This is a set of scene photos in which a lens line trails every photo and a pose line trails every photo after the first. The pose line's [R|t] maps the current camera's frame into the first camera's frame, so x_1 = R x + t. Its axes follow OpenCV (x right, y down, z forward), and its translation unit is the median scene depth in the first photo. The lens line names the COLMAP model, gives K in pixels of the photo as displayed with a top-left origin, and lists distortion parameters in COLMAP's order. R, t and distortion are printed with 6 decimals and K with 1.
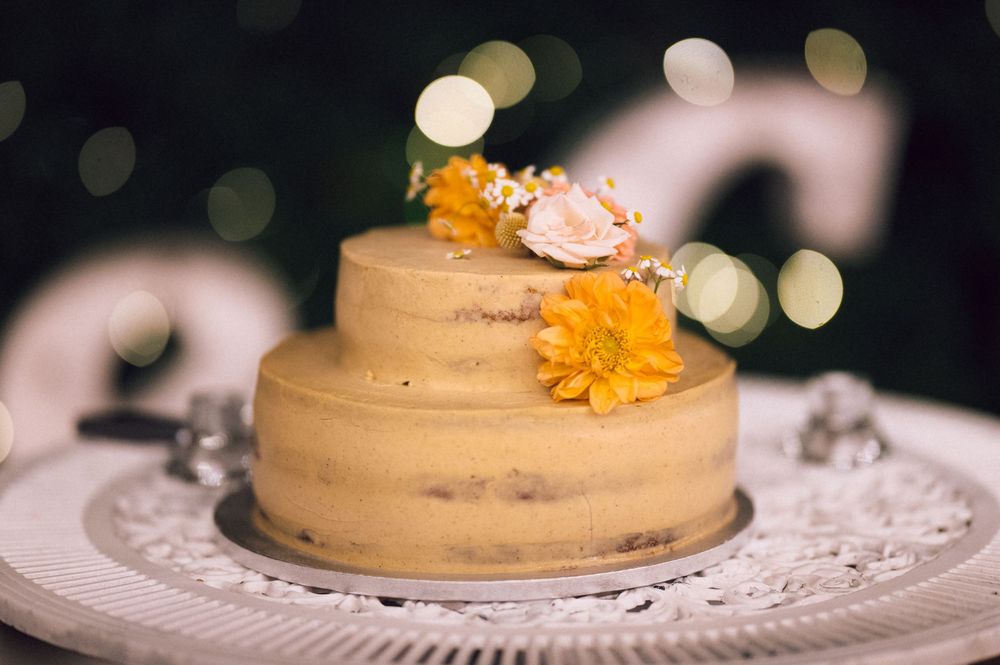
lens RADIAL K [[2501.7, 0, 515.3], [0, 2501.7, 388.6], [0, 0, 1]] dist [-0.029935, 0.220677]
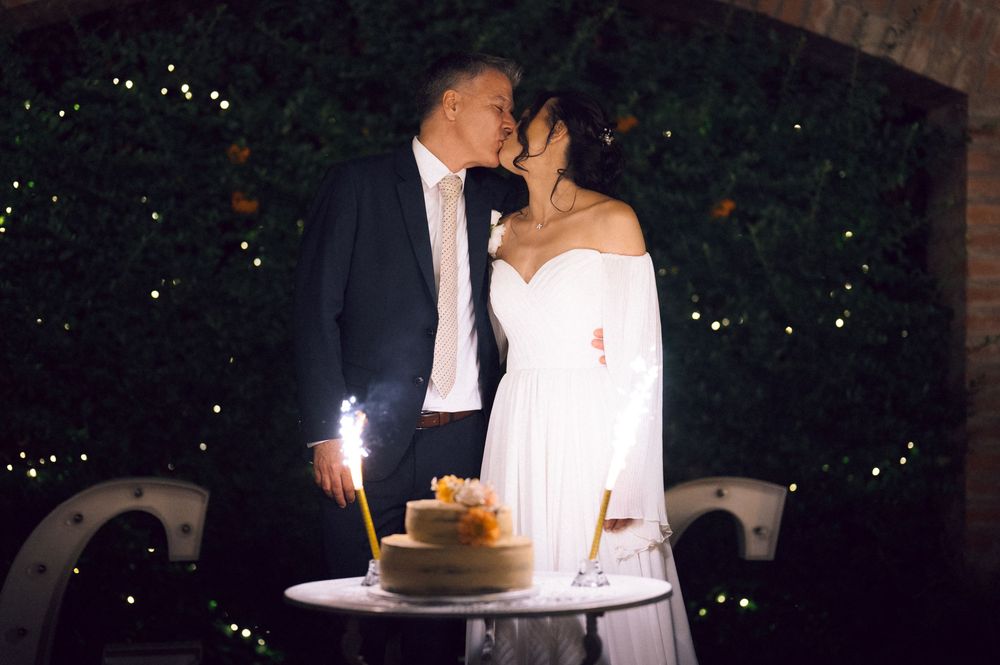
lens RADIAL K [[2501.7, 0, 515.3], [0, 2501.7, 388.6], [0, 0, 1]] dist [-0.029935, 0.220677]
pose [[0.987764, 0.004557, -0.155892, 0.607223], [-0.031583, 0.984707, -0.171332, 0.370044], [0.152728, 0.174159, 0.972802, -2.277685]]
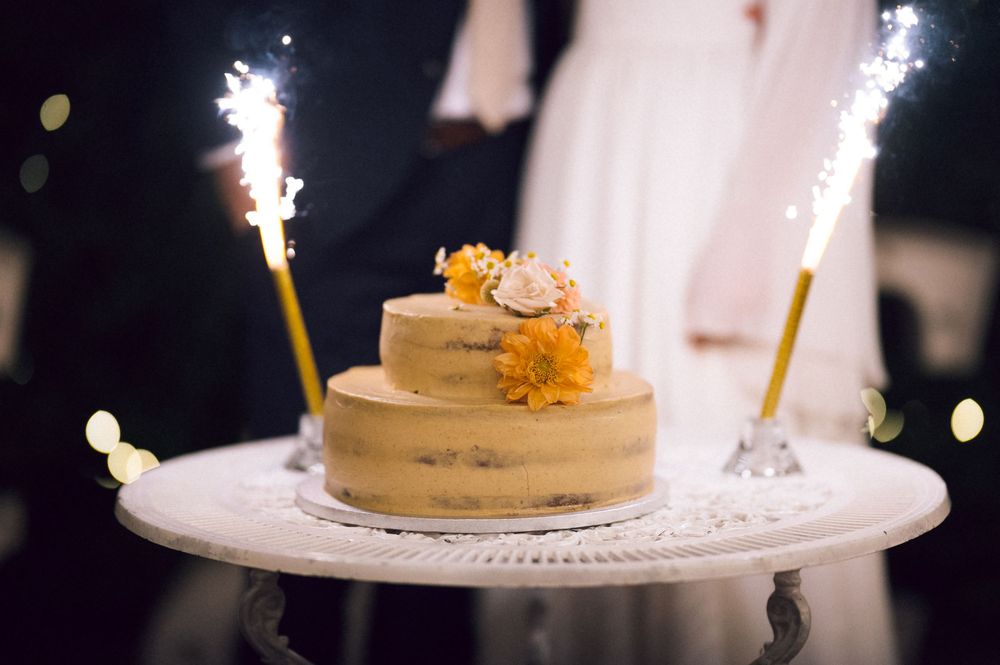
lens RADIAL K [[2501.7, 0, 515.3], [0, 2501.7, 388.6], [0, 0, 1]] dist [-0.029935, 0.220677]
pose [[0.991178, 0.024453, -0.130265, 0.215941], [-0.032941, 0.997444, -0.063412, 0.091571], [0.128382, 0.067144, 0.989449, -0.481560]]
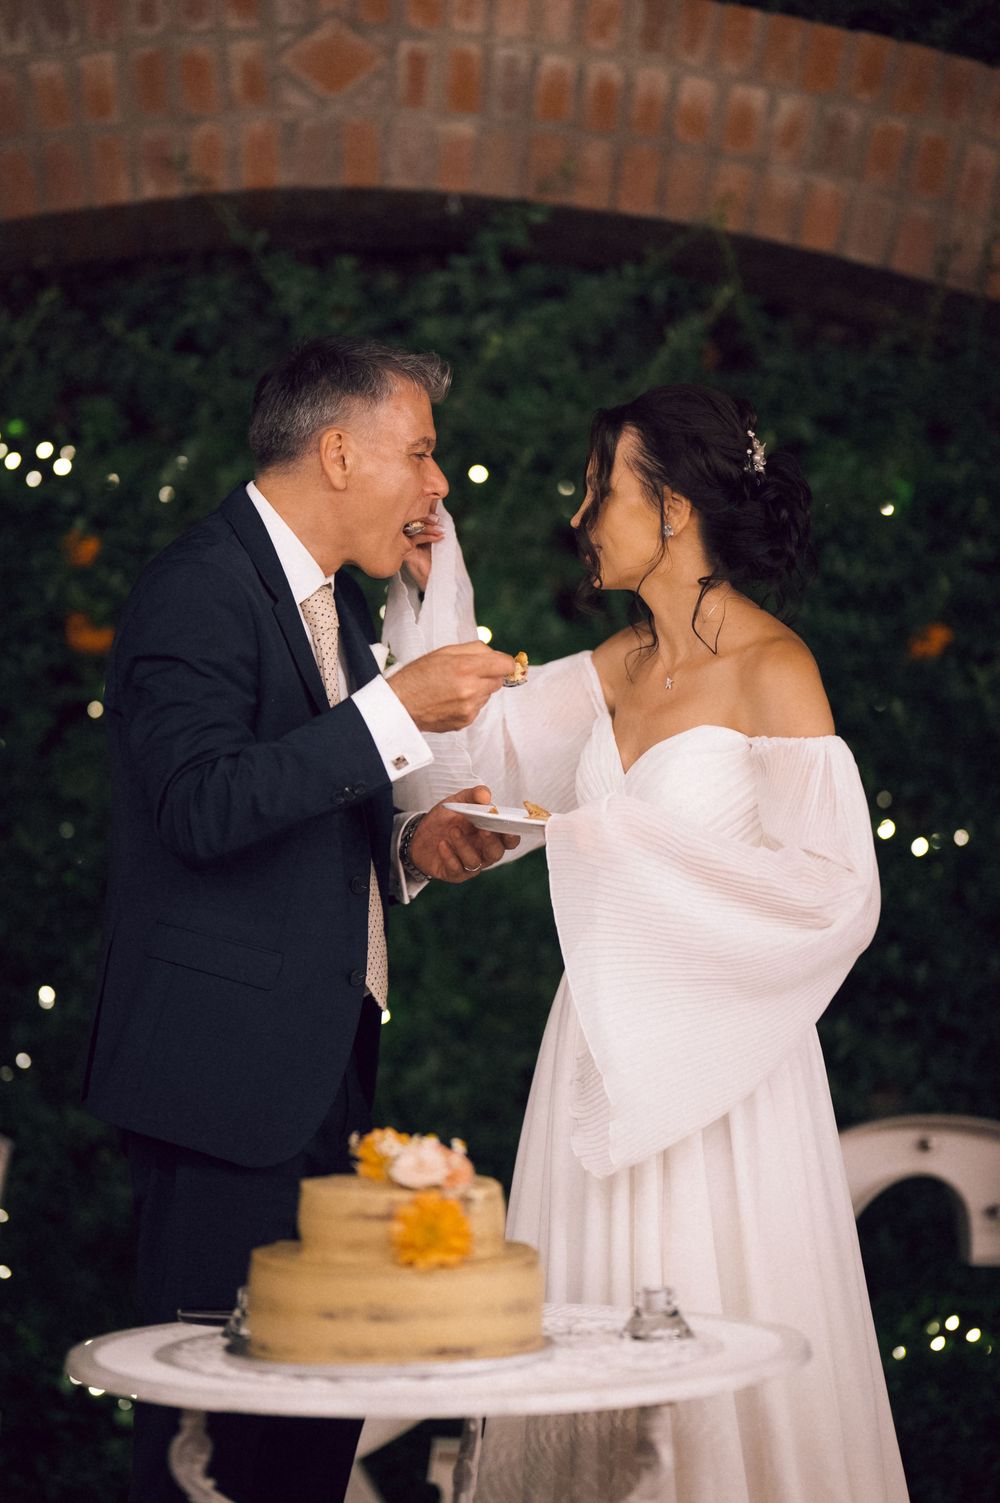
lens RADIAL K [[3760.1, 0, 500.0], [0, 3760.1, 751.5], [0, 0, 1]] dist [-0.029935, 0.220677]
pose [[0.980249, -0.007210, -0.197638, 0.601858], [-0.037561, 0.974360, -0.221839, 0.233182], [0.194170, 0.224881, 0.954844, -1.550917]]
